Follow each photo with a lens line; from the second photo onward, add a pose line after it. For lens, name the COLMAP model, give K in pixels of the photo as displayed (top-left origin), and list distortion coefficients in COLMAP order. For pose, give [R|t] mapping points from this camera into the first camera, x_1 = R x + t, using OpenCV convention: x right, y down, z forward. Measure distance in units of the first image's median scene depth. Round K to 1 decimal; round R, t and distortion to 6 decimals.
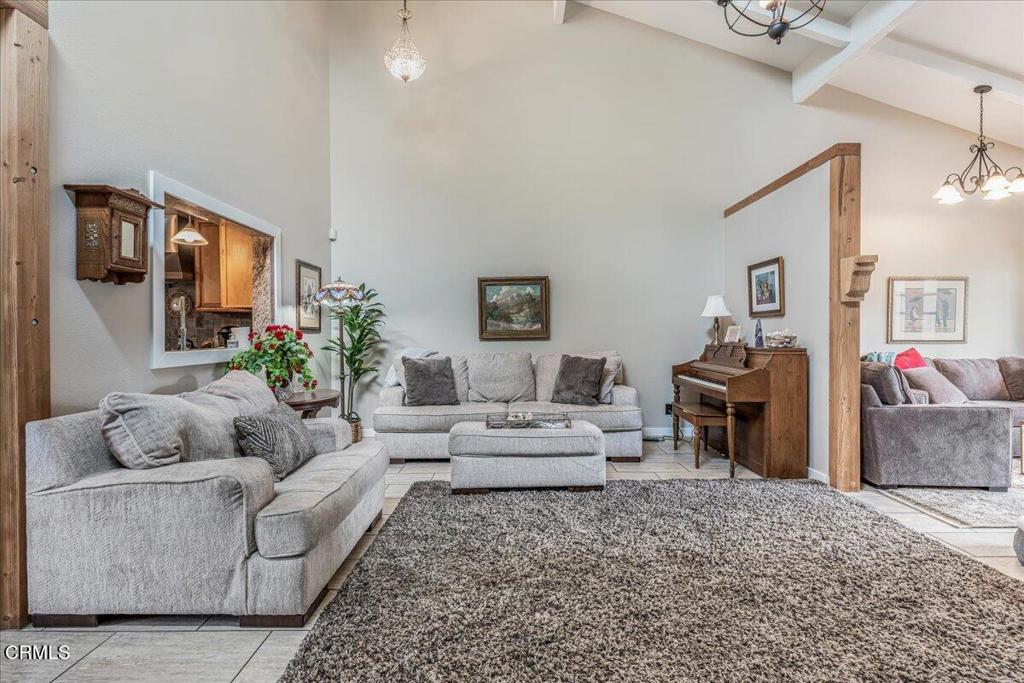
lens RADIAL K [[489.4, 0, 497.7], [0, 489.4, 335.3], [0, 0, 1]] dist [0.000346, -0.000134]
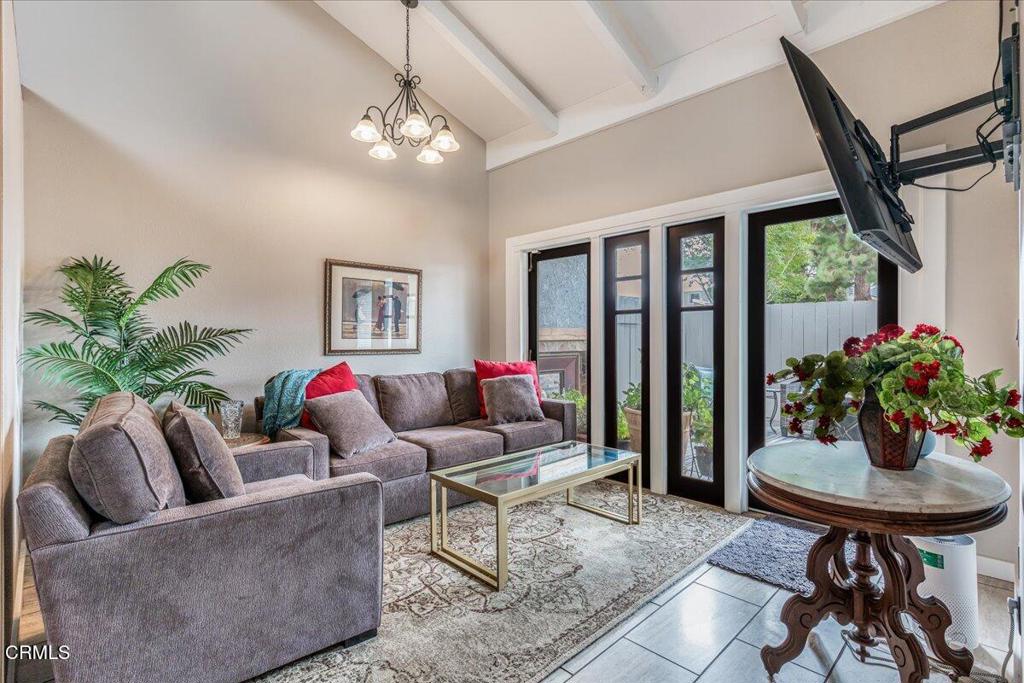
lens RADIAL K [[489.4, 0, 497.7], [0, 489.4, 335.3], [0, 0, 1]] dist [0.000346, -0.000134]
pose [[0.723819, 0.003749, 0.689979, 0.538826], [0.005158, 0.999928, -0.010844, -0.003263], [-0.689970, 0.011408, 0.723748, 0.361800]]
